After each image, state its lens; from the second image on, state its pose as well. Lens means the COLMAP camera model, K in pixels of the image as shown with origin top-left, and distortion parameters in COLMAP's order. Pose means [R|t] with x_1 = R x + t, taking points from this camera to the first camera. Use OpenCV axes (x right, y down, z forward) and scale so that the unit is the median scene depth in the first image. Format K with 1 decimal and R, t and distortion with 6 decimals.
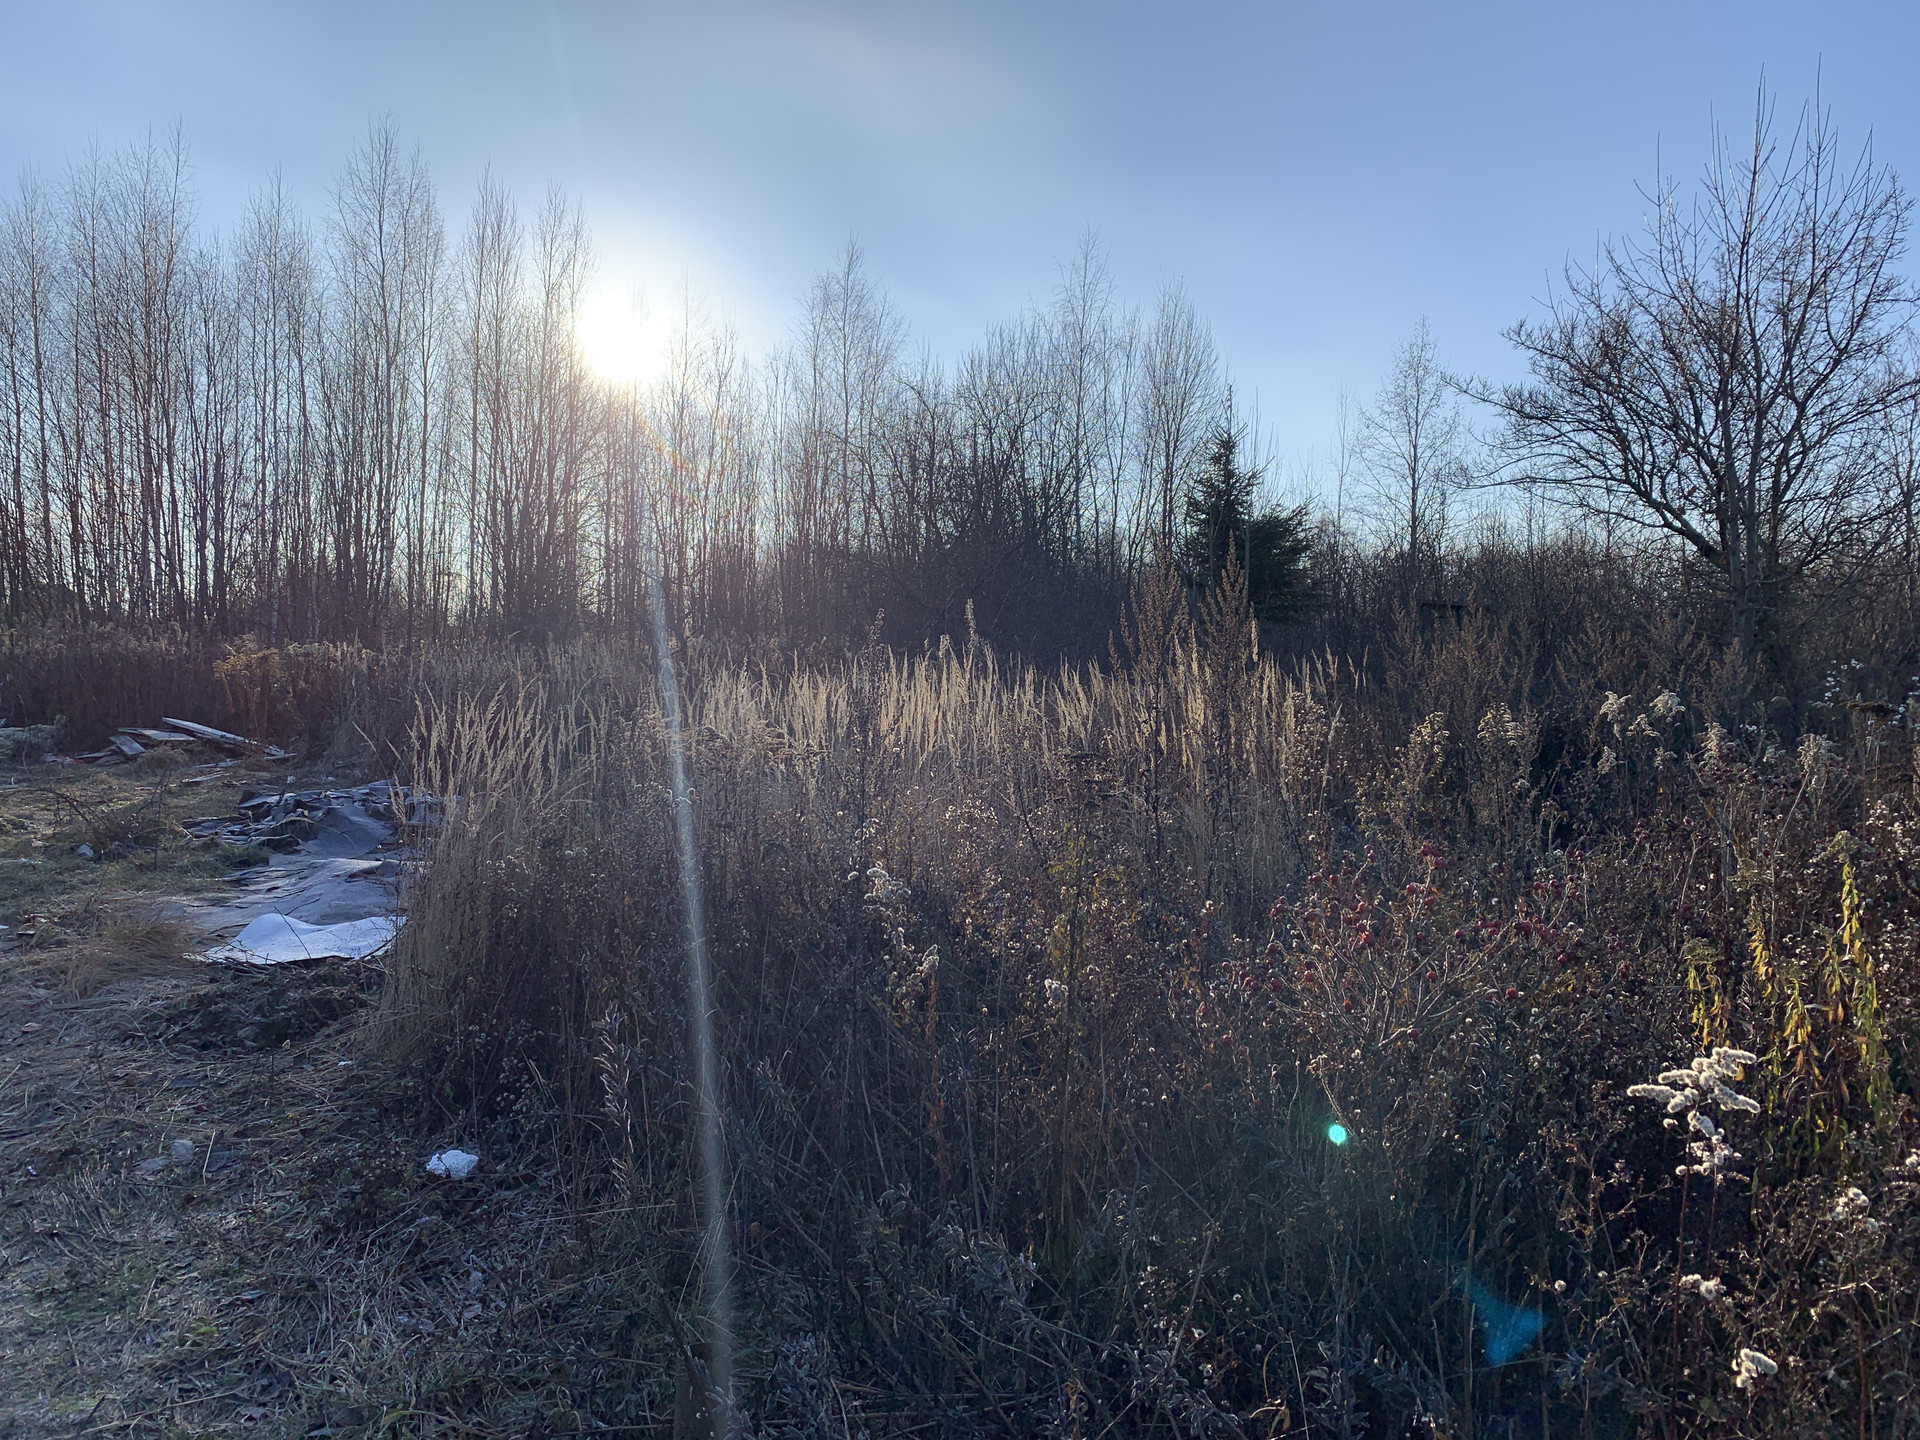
lens RADIAL K [[1454.4, 0, 959.3], [0, 1454.4, 721.4], [0, 0, 1]] dist [0.040778, -0.047705]
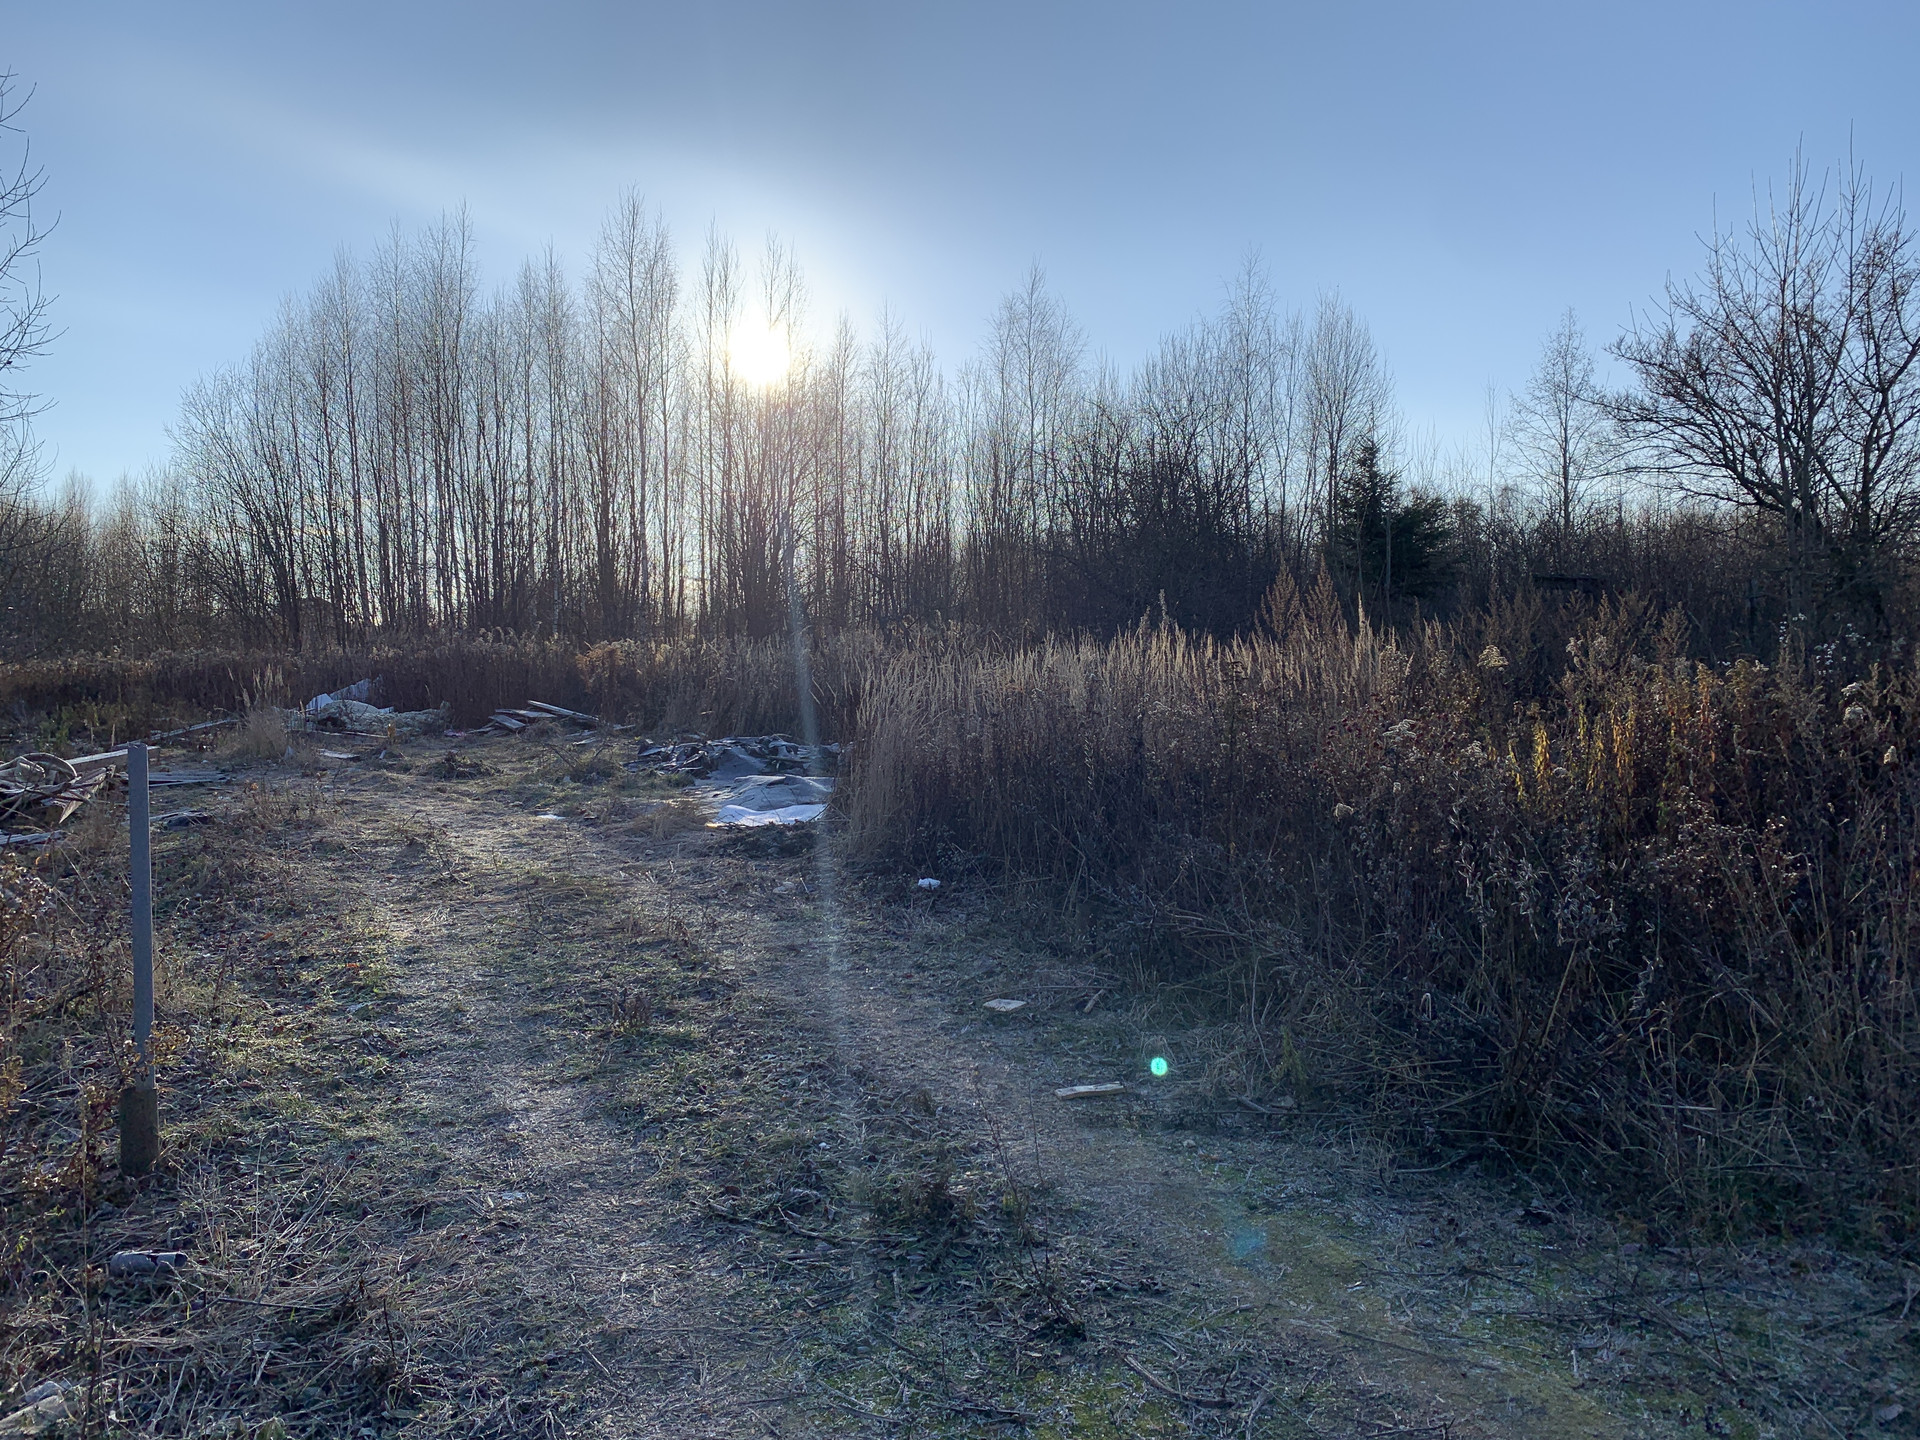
lens RADIAL K [[1454.4, 0, 941.9], [0, 1454.4, 715.1], [0, 0, 1]] dist [0.040778, -0.047705]
pose [[0.991059, -0.023834, -0.131277, -0.007699], [0.024550, 0.999691, 0.003842, 0.008249], [0.131145, -0.007031, 0.991338, -0.136341]]
